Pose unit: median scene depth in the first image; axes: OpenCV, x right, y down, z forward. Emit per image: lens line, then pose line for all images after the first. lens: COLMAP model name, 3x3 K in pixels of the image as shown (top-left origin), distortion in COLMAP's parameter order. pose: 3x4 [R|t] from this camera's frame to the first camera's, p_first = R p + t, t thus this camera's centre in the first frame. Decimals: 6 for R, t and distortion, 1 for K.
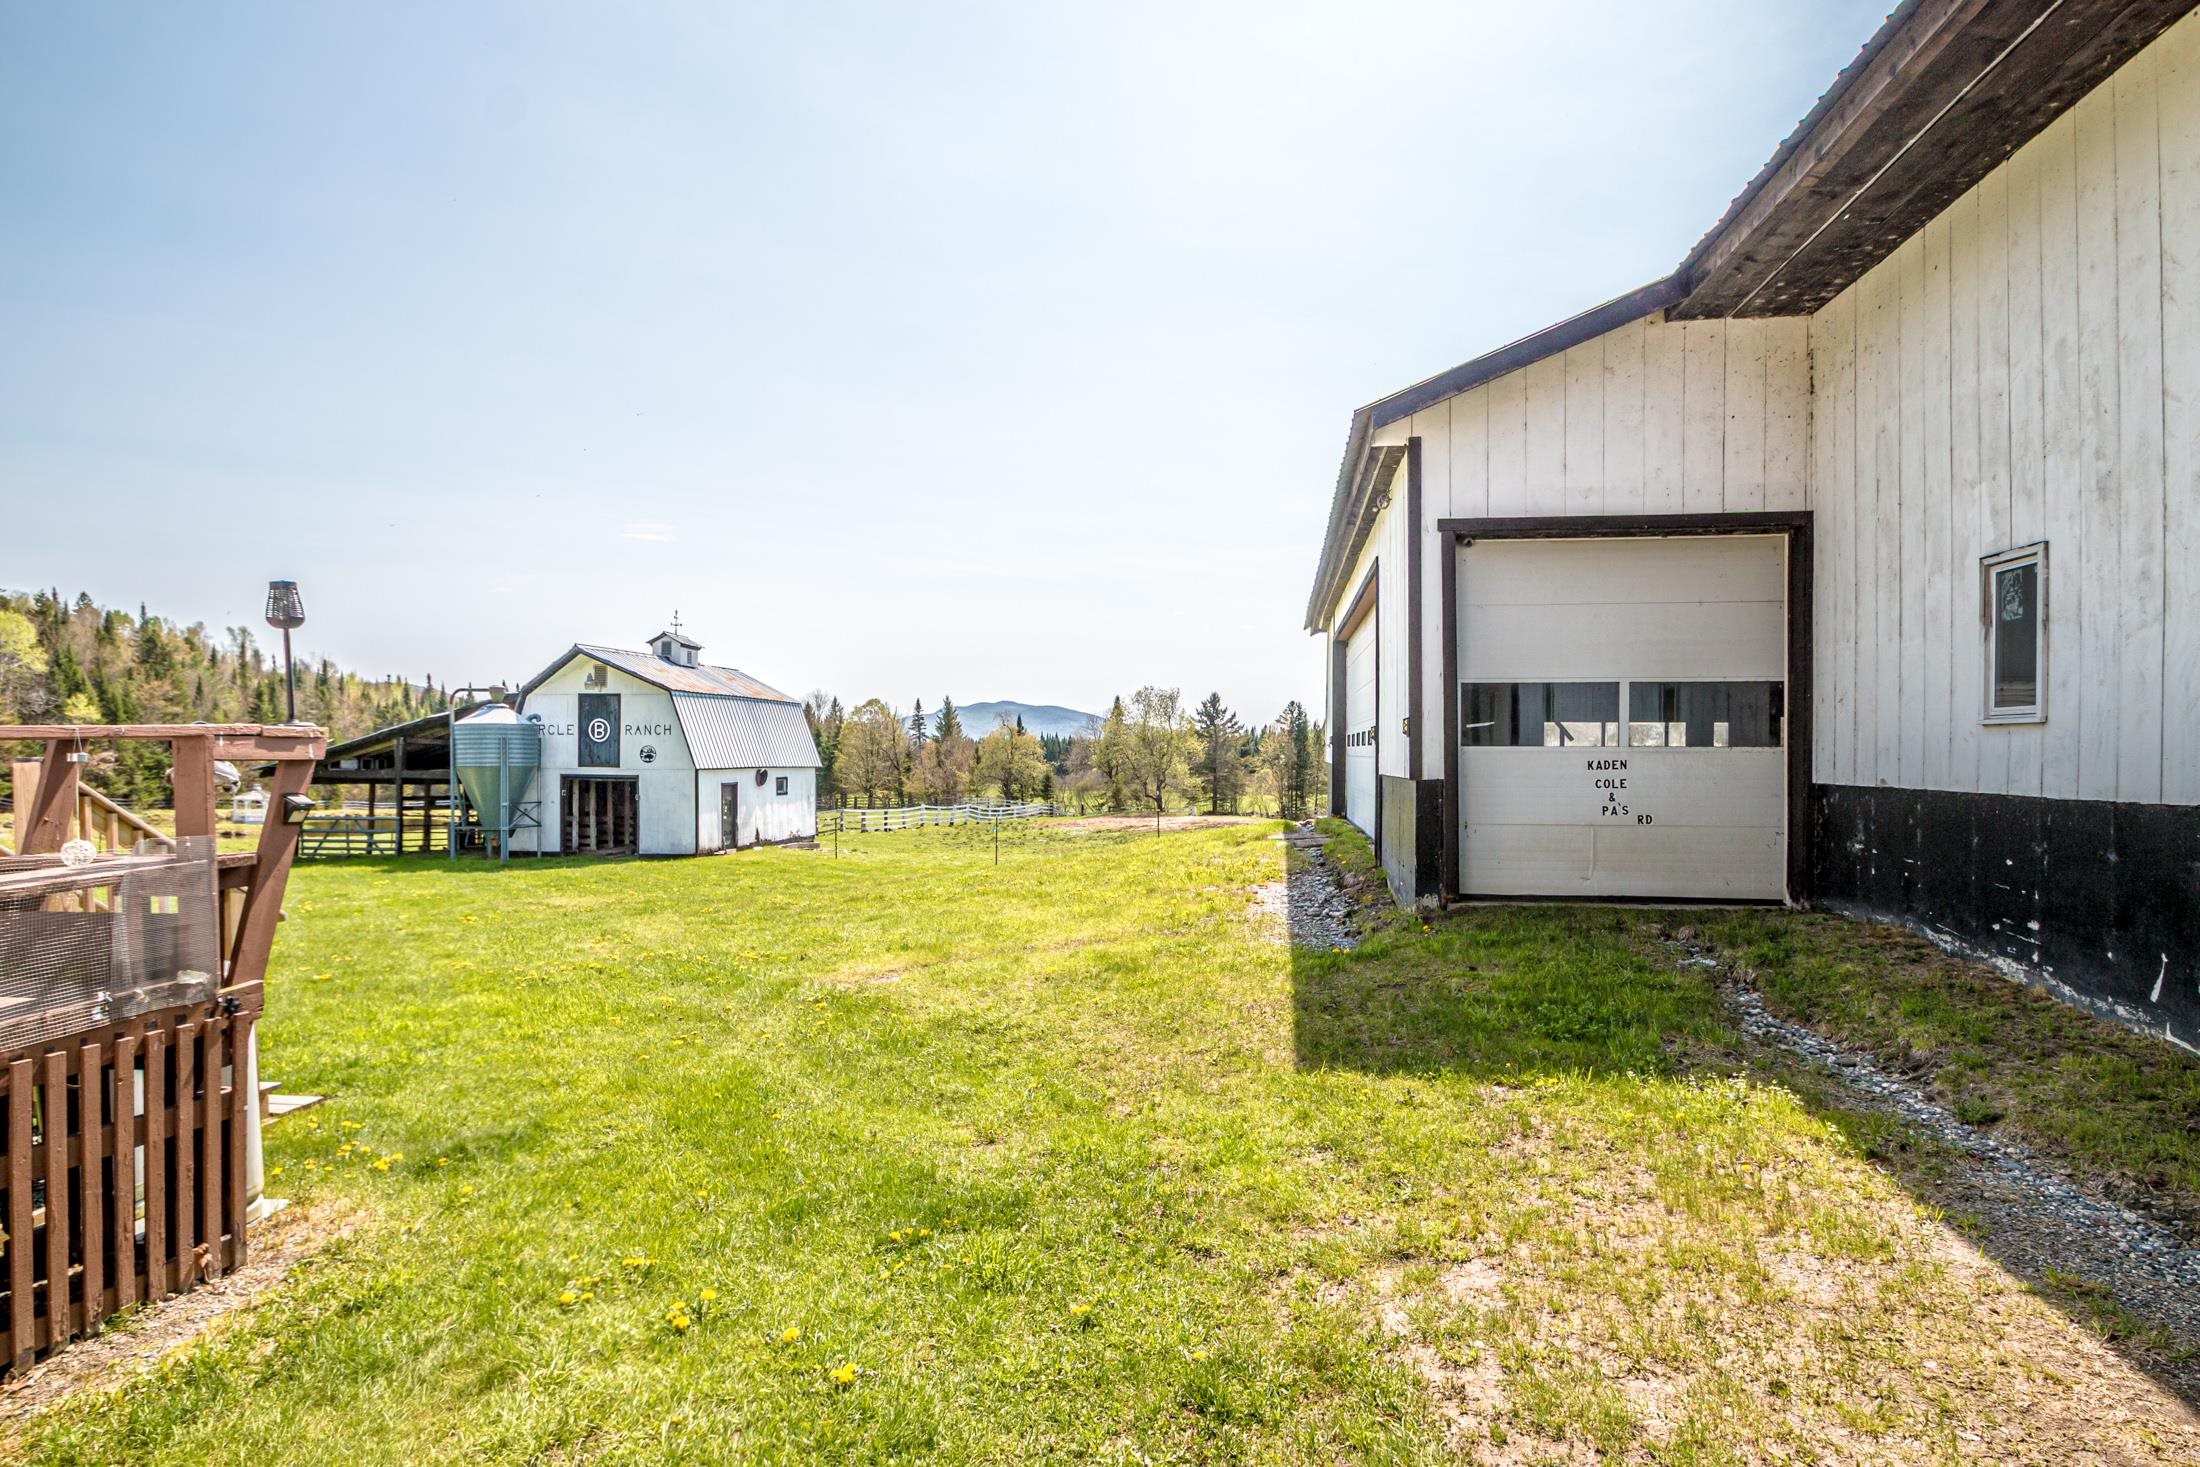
lens RADIAL K [[1158.9, 0, 1100.0], [0, 1158.9, 733.5], [0, 0, 1]] dist [-0.022588, -0.002504]
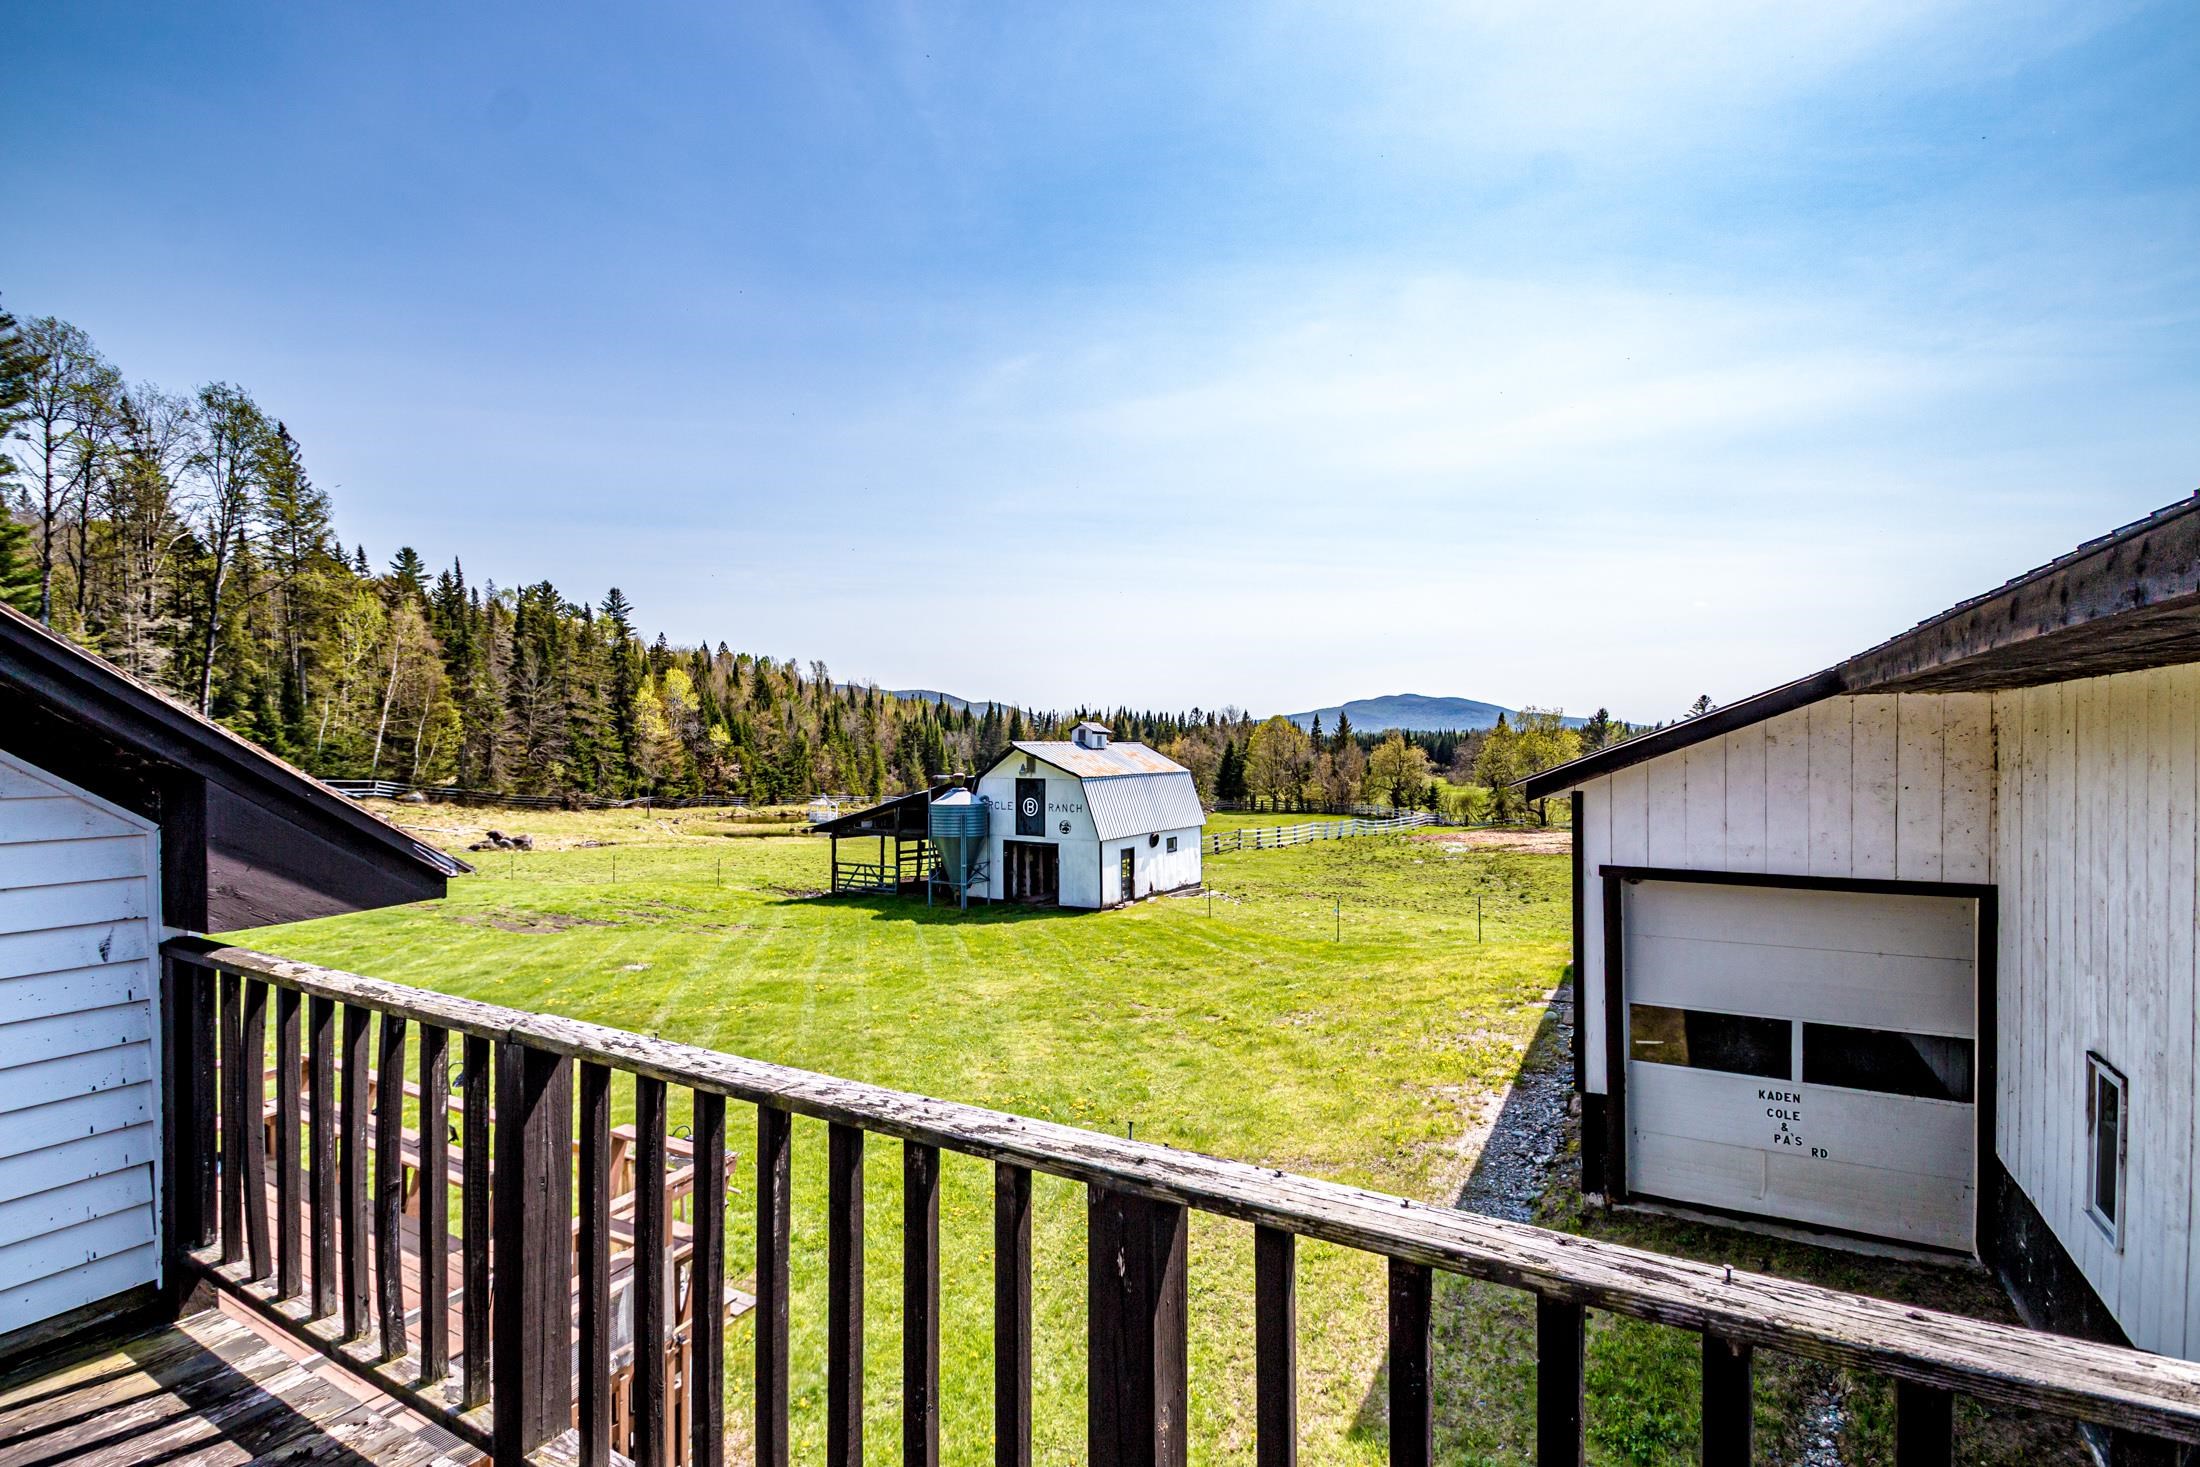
lens RADIAL K [[1011.8, 0, 1100.0], [0, 1011.8, 733.5], [0, 0, 1]] dist [-0.001574, -0.019385]
pose [[0.930567, -0.009641, -0.365995, 0.050906], [0.010971, 0.999939, 0.001556, -0.081367], [0.365958, -0.005464, 0.930615, -0.023736]]
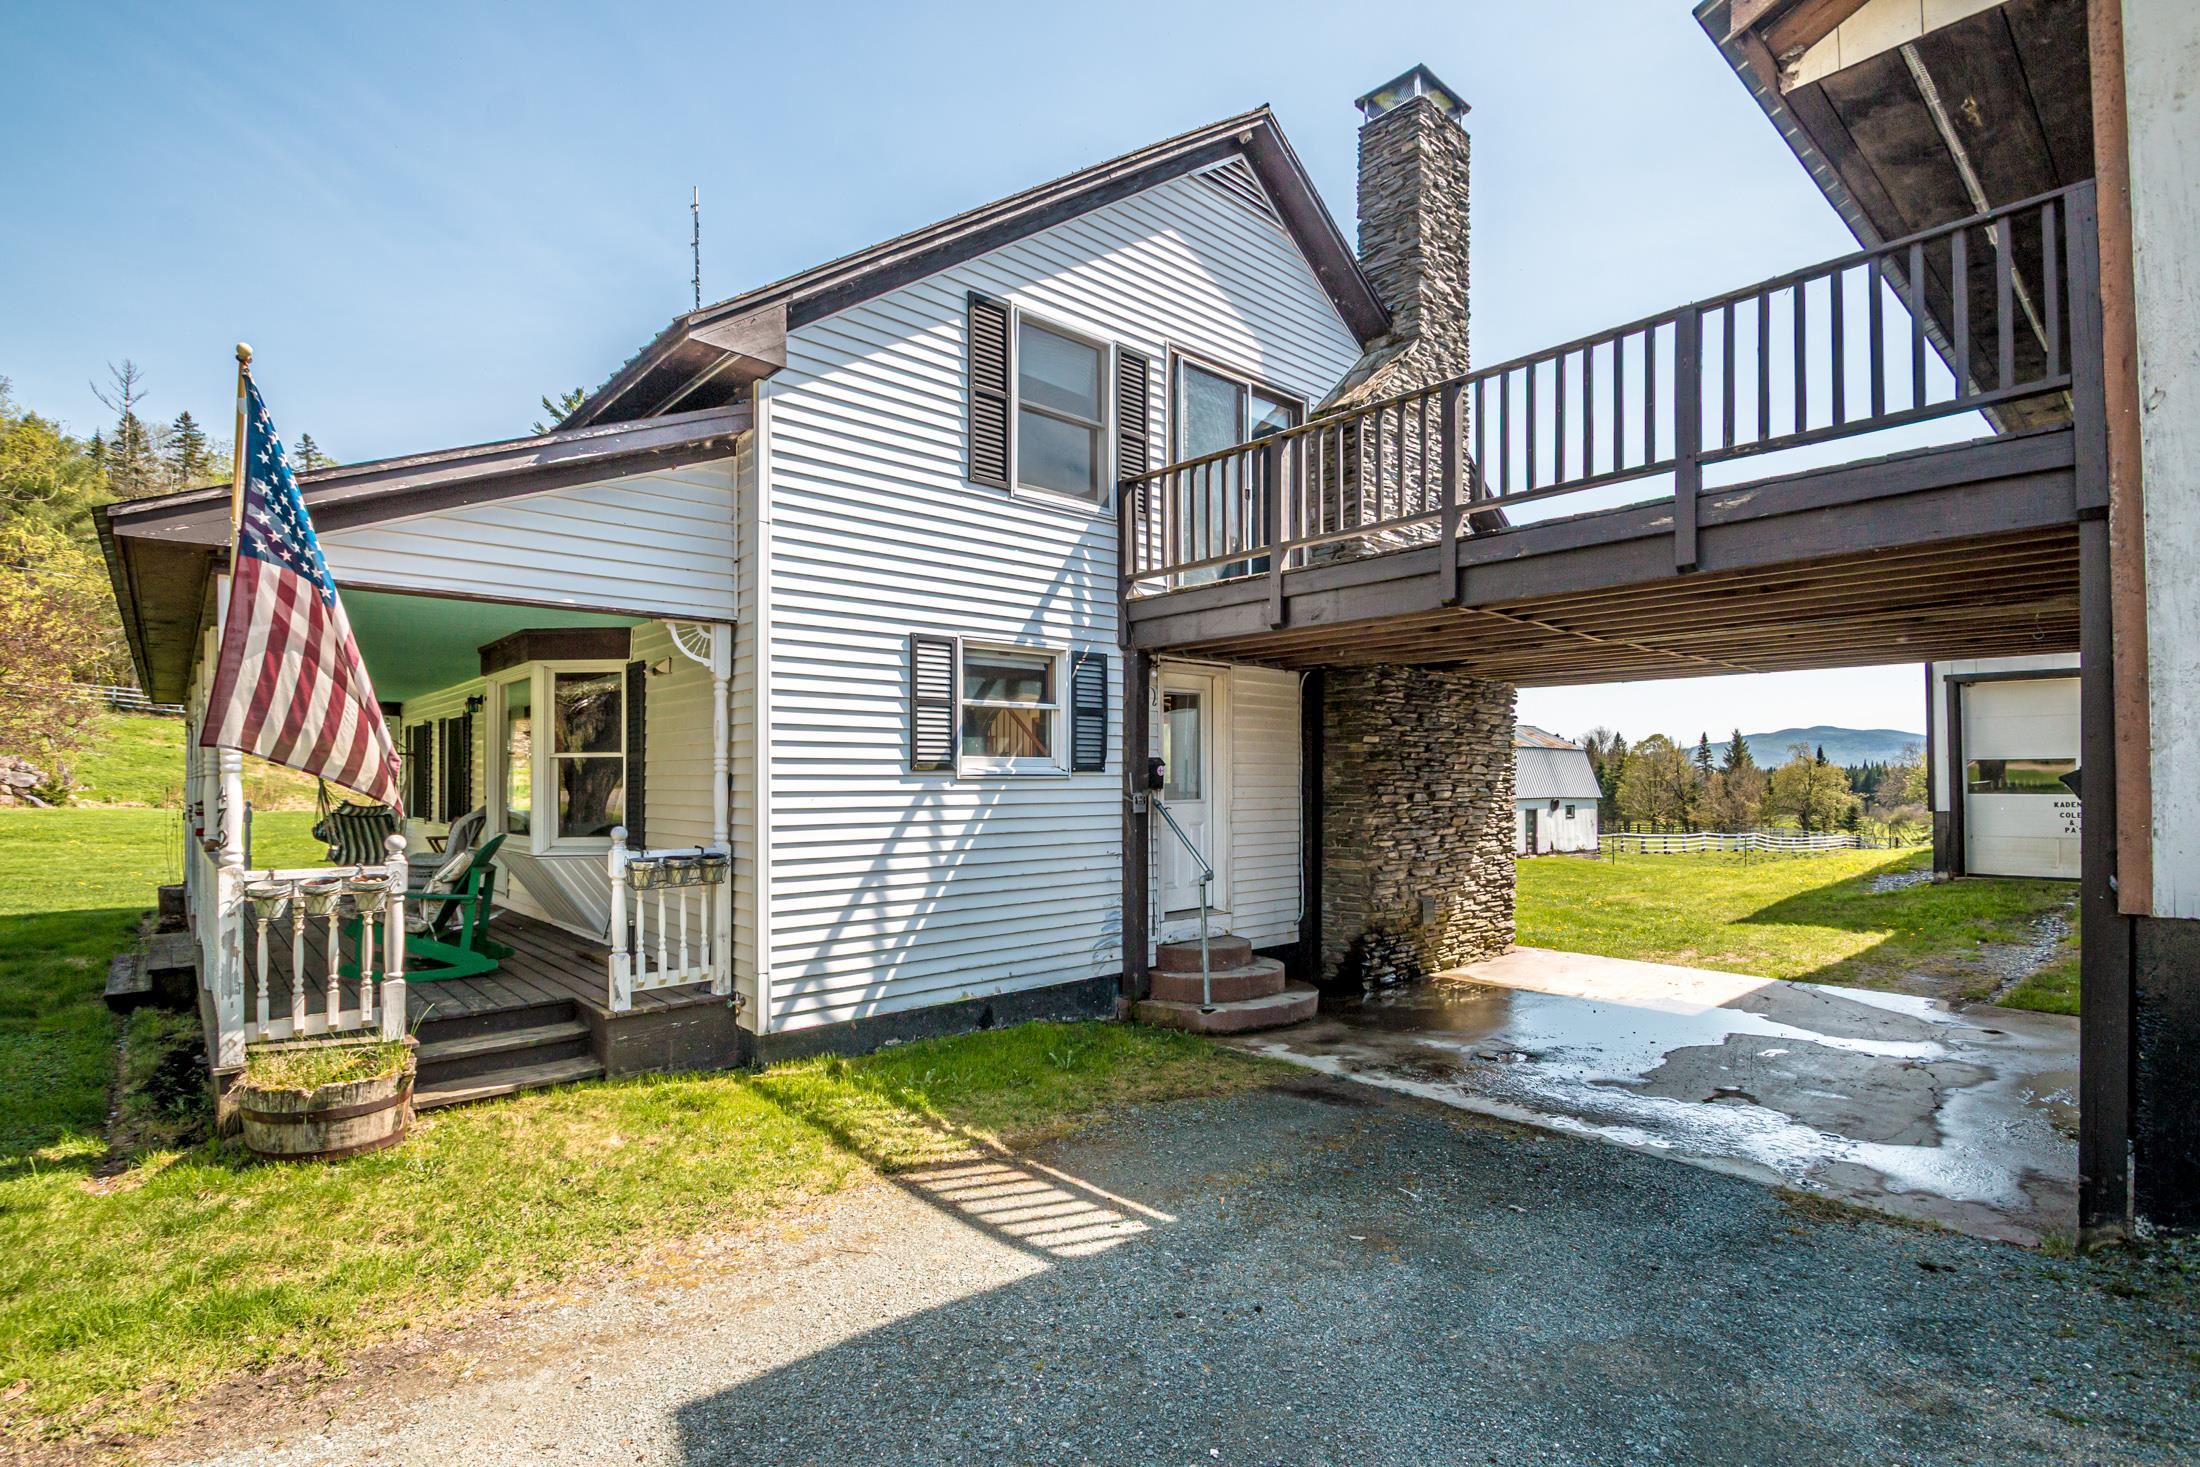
lens RADIAL K [[1008.6, 0, 1095.2], [0, 1008.6, 774.4], [0, 0, 1]] dist [-0.000150, 0.000055]
pose [[0.762209, -0.005873, -0.647305, 0.076352], [0.011519, 0.999924, 0.004492, -0.011518], [0.647229, -0.010880, 0.762218, -0.299589]]
